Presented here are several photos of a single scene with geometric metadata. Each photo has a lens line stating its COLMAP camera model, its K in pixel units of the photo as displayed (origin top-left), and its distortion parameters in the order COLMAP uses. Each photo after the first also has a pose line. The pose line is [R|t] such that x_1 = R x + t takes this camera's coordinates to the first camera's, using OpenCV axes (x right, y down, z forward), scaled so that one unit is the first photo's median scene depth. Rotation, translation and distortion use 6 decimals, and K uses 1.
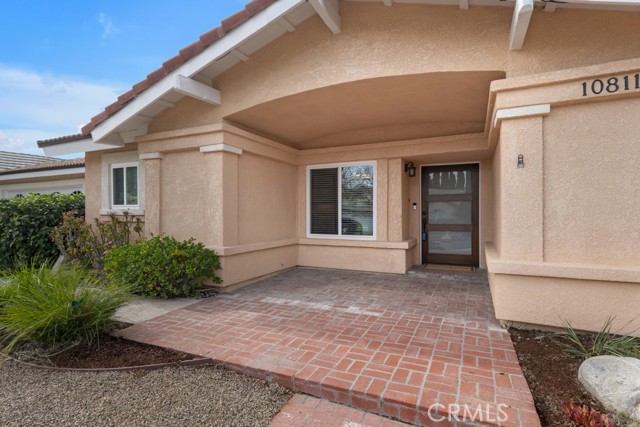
lens RADIAL K [[300.3, 0, 317.5], [0, 300.3, 211.0], [0, 0, 1]] dist [-0.001760, -0.000058]
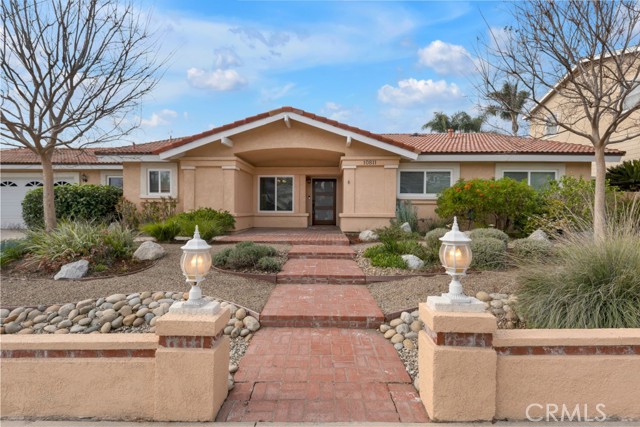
lens RADIAL K [[292.2, 0, 320.4], [0, 292.2, 212.9], [0, 0, 1]] dist [0.046469, 0.000732]
pose [[0.899094, -0.003709, 0.437739, -0.562281], [-0.004425, 0.999836, 0.017559, 0.063155], [-0.437732, -0.017724, 0.898931, -0.979858]]
